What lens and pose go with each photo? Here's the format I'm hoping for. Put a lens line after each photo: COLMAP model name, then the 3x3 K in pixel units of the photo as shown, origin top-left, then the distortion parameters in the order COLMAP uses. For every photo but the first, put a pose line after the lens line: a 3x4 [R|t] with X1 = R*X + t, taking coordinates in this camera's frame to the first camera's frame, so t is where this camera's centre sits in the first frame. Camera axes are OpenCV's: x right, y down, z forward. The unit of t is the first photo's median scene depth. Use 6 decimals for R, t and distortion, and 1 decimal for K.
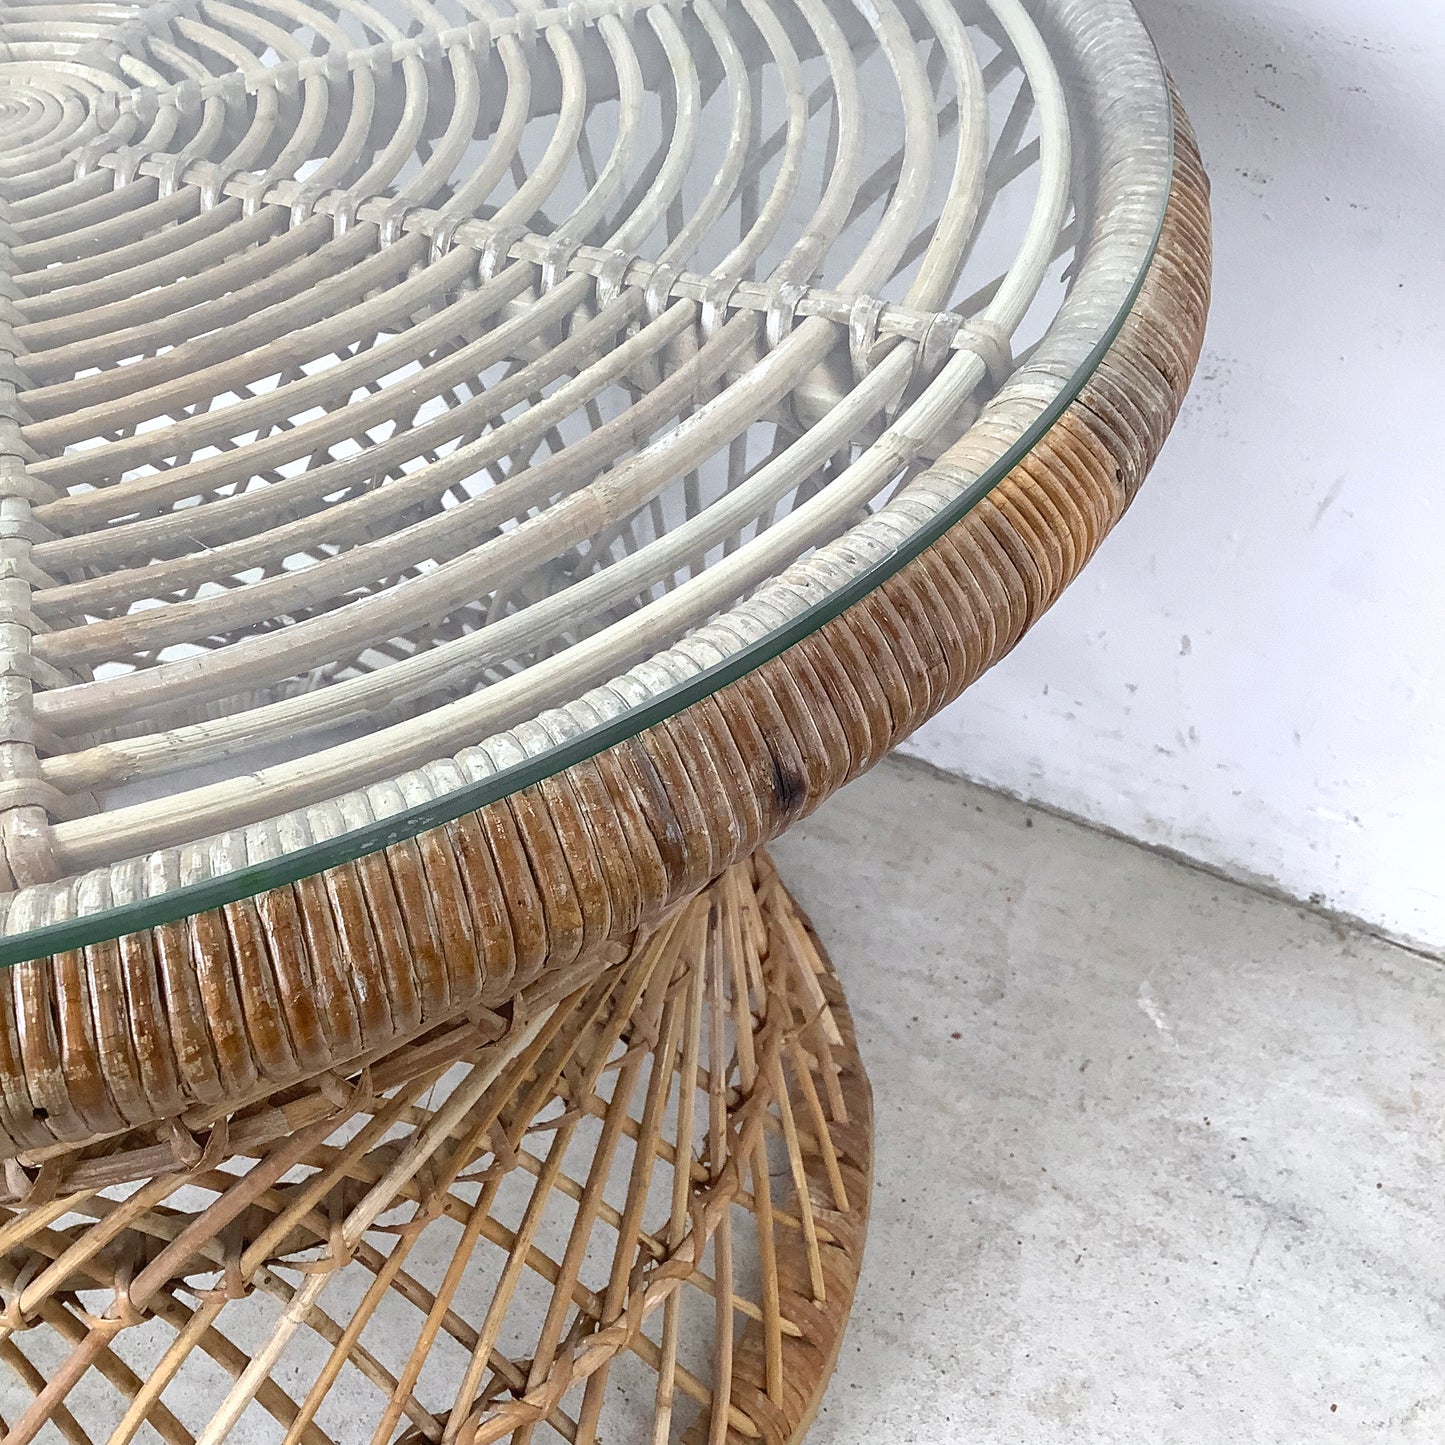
lens RADIAL K [[1750.6, 0, 726.8], [0, 1750.6, 718.7], [0, 0, 1]] dist [0.140973, -0.287605]
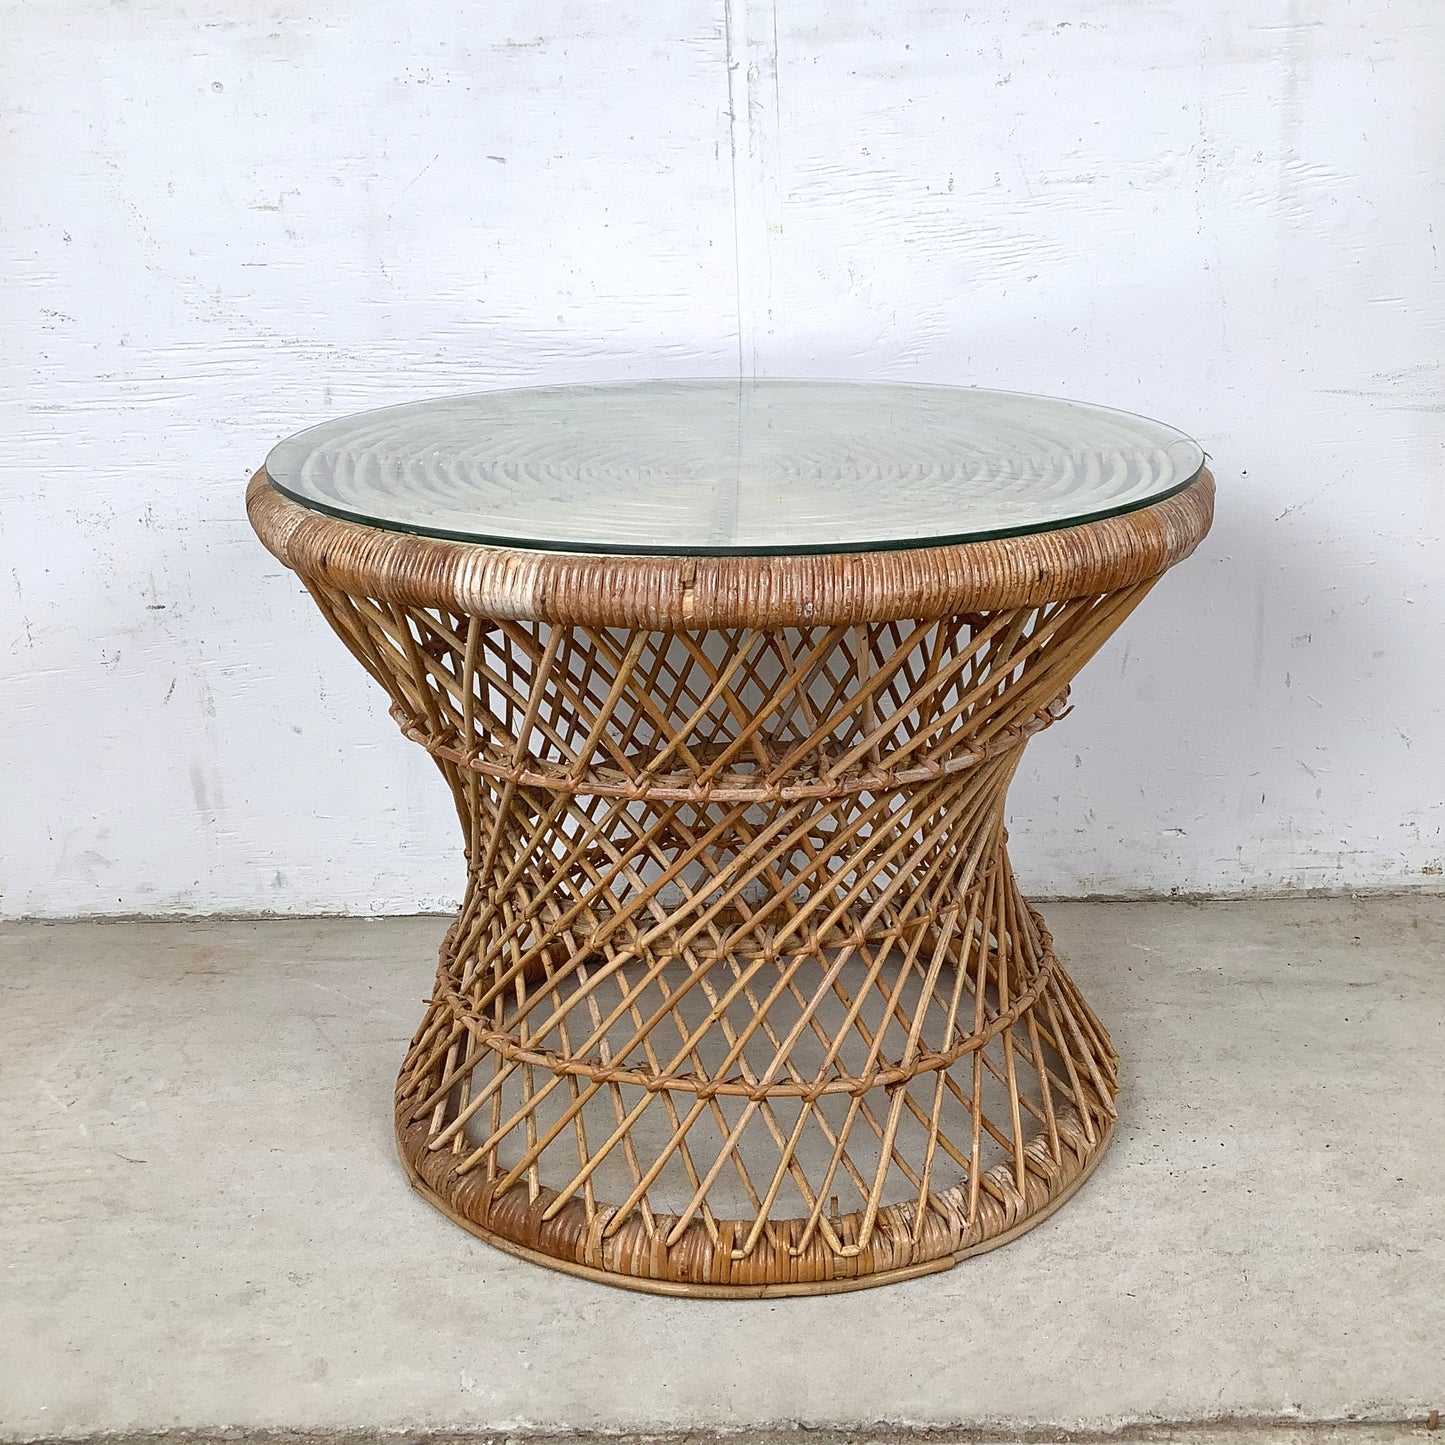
lens RADIAL K [[1756.0, 0, 722.9], [0, 1756.0, 717.0], [0, 0, 1]] dist [0.111936, -0.224039]
pose [[0.892484, -0.161122, 0.421321, -0.918064], [0.345945, 0.843886, -0.410095, 0.590302], [-0.289472, 0.511758, 0.808895, -0.507484]]
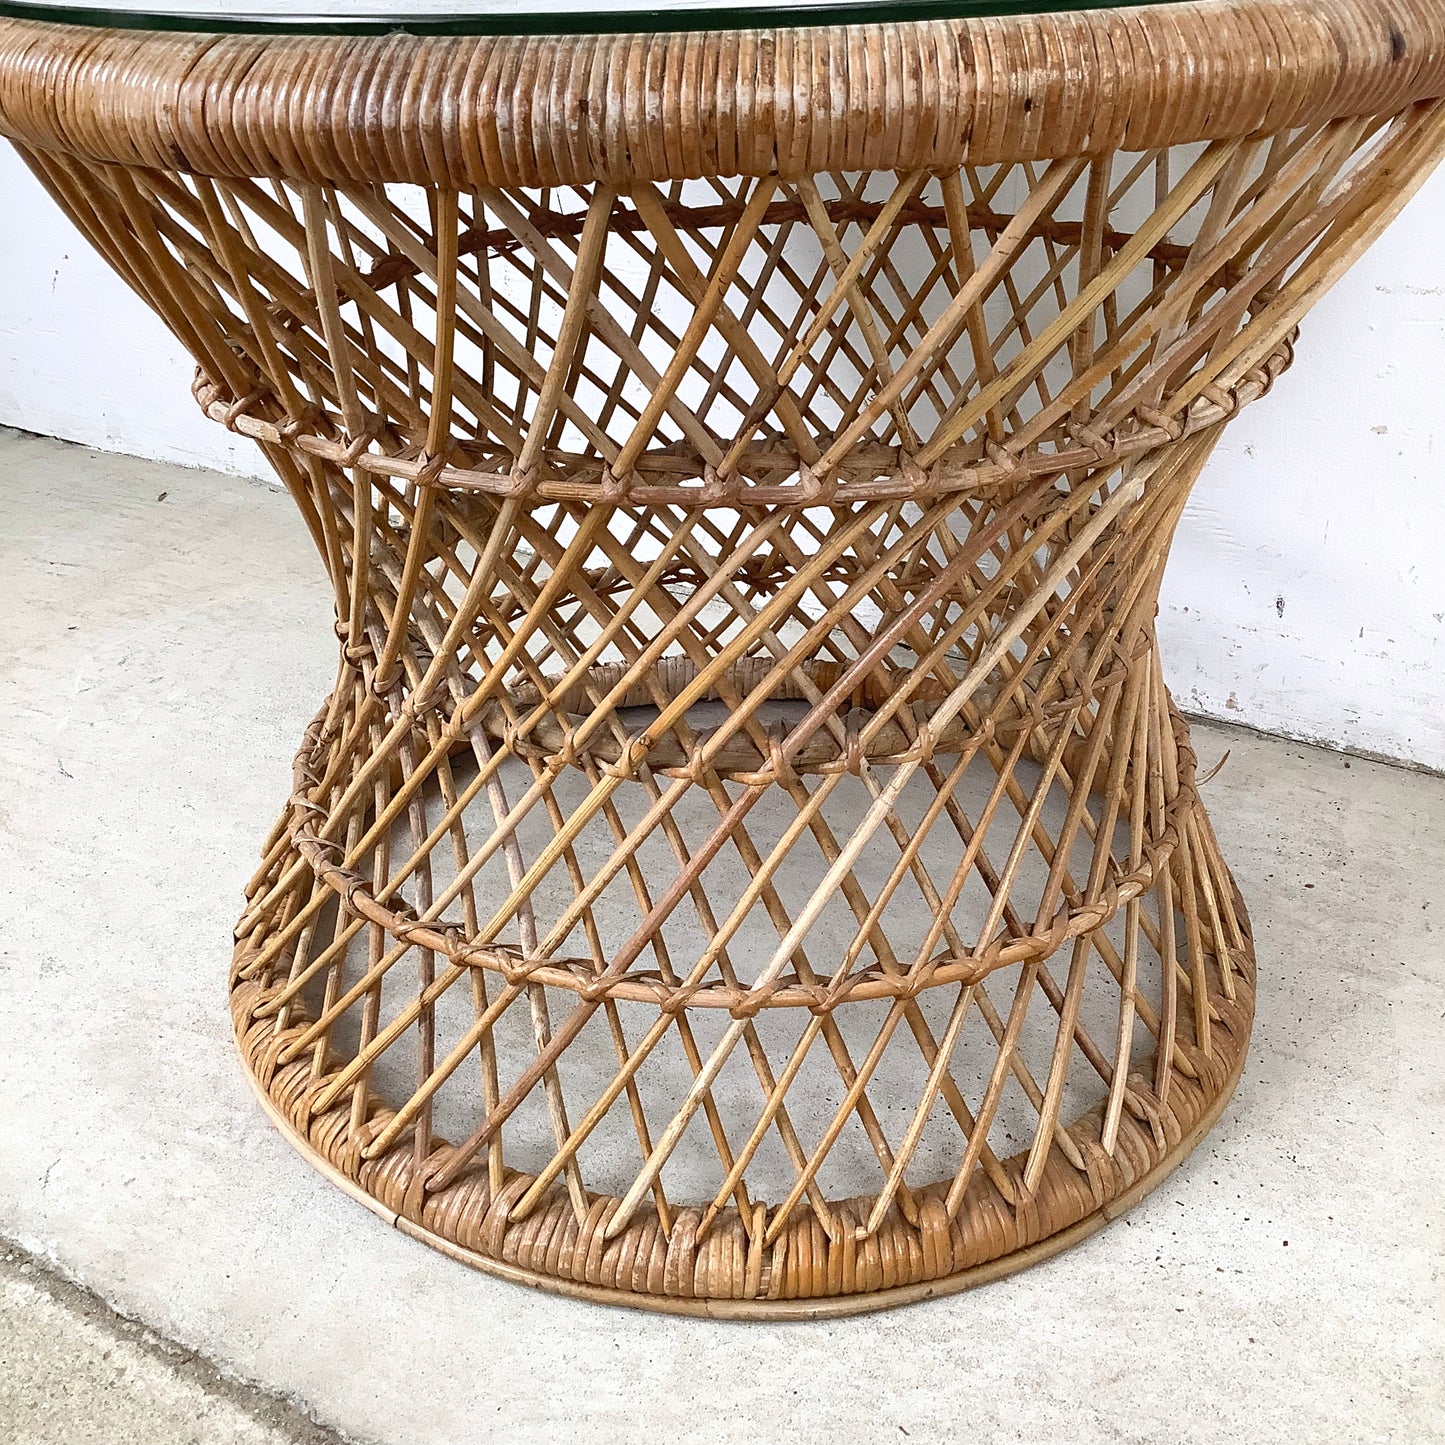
lens RADIAL K [[1767.3, 0, 727.6], [0, 1767.3, 720.3], [0, 0, 1]] dist [0.146133, -0.378896]
pose [[0.997585, 0.017544, -0.067210, -0.180513], [-0.036526, 0.955495, -0.292739, 0.445702], [0.059083, 0.294487, 0.953827, -0.190551]]
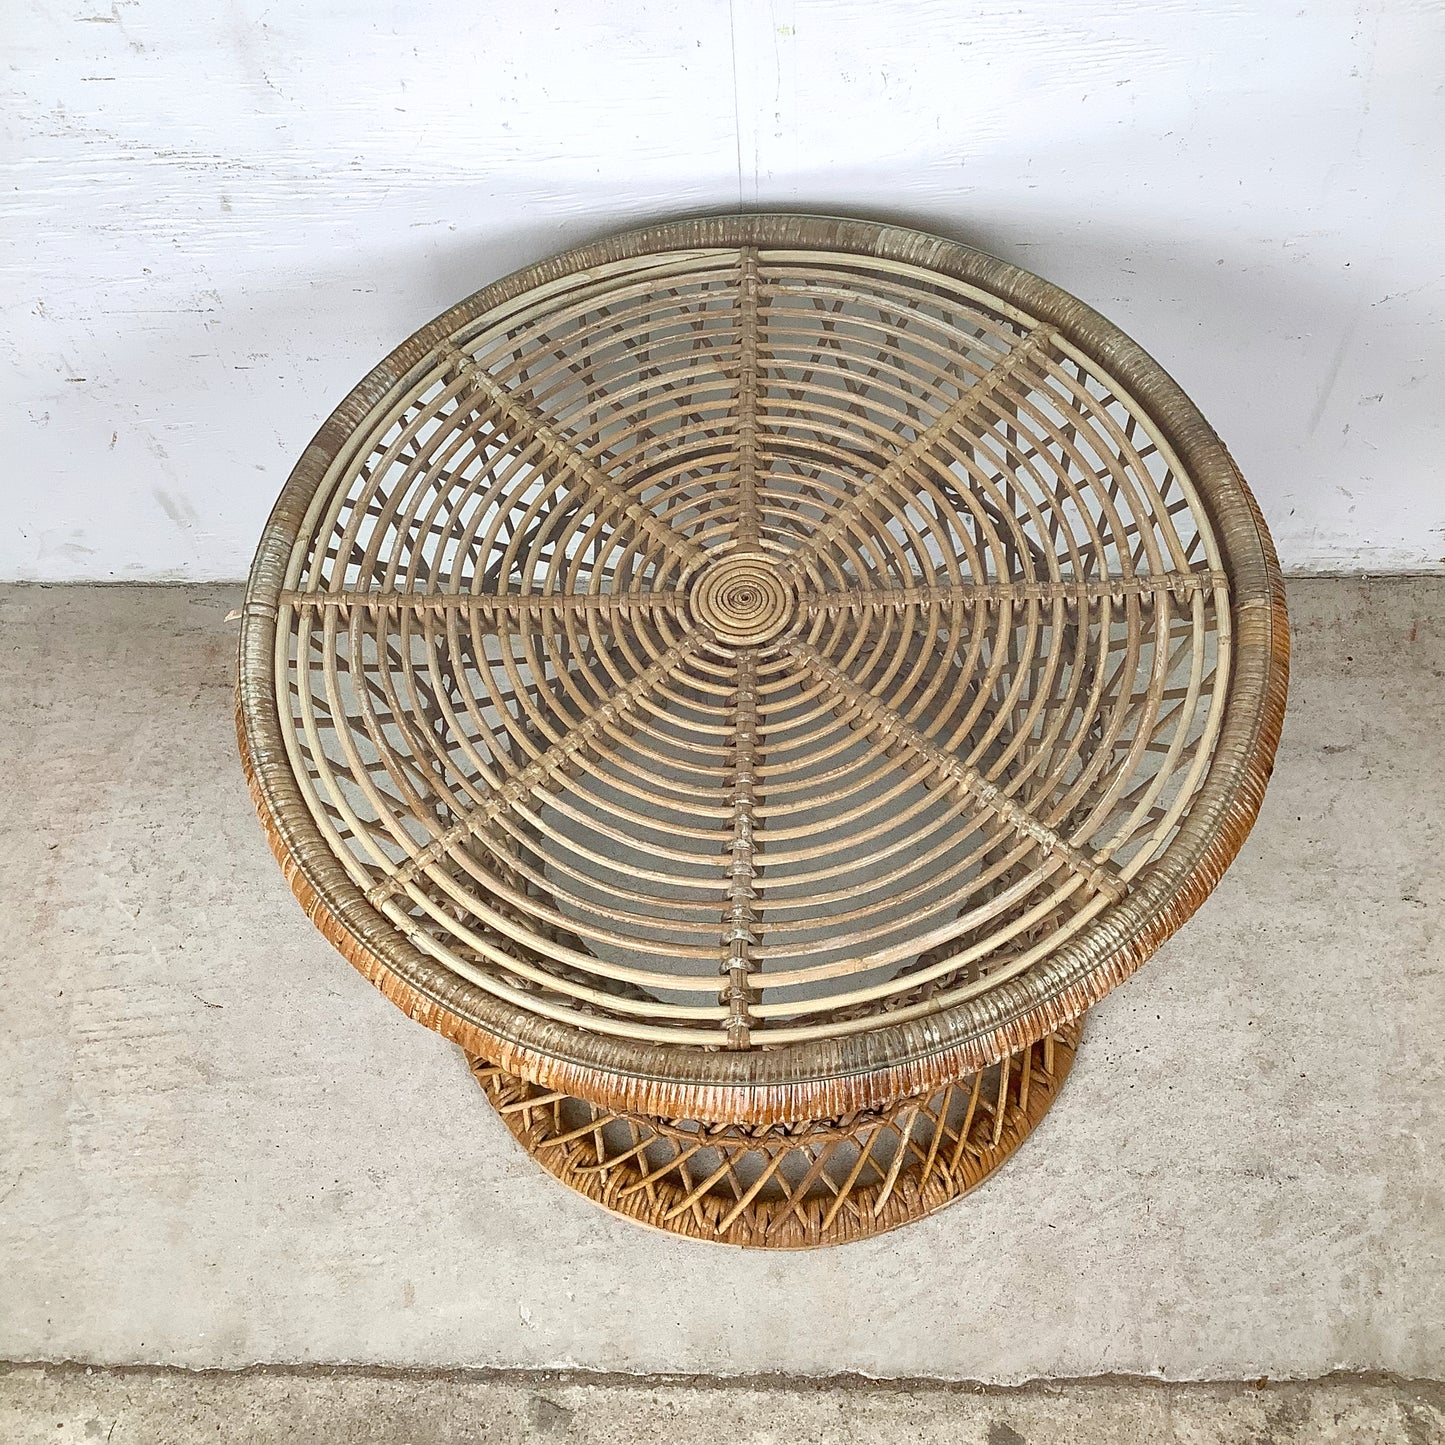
lens RADIAL K [[1747.0, 0, 727.9], [0, 1747.0, 728.5], [0, 0, 1]] dist [0.152723, -0.334518]
pose [[0.891647, -0.412158, 0.187328, -0.537353], [0.351021, 0.890689, 0.288889, -0.485529], [-0.285919, -0.191831, 0.938856, -0.667848]]
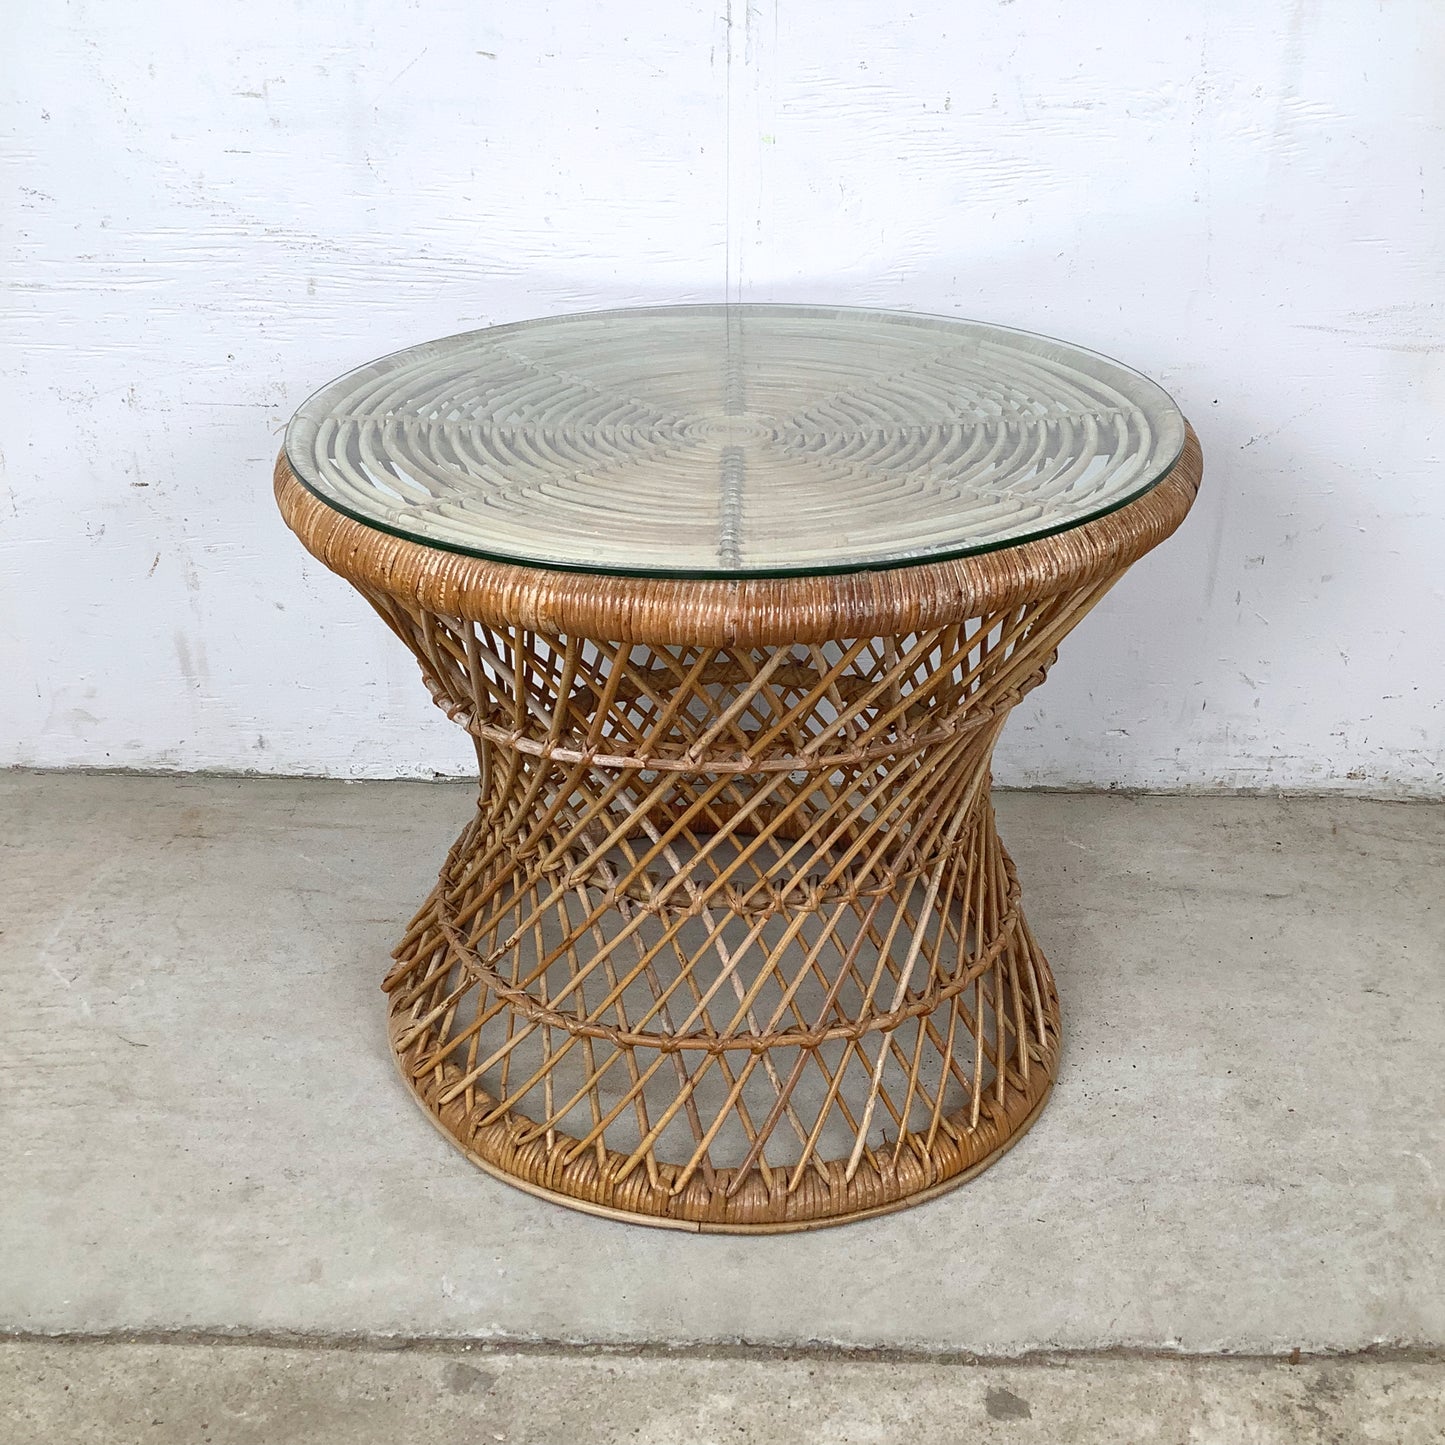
lens RADIAL K [[1750.6, 0, 726.8], [0, 1750.6, 718.7], [0, 0, 1]] dist [0.140973, -0.287605]
pose [[0.888563, -0.198669, 0.413504, -0.921737], [0.318925, 0.915431, -0.245506, 0.409103], [-0.329760, 0.350024, 0.876779, -0.666547]]
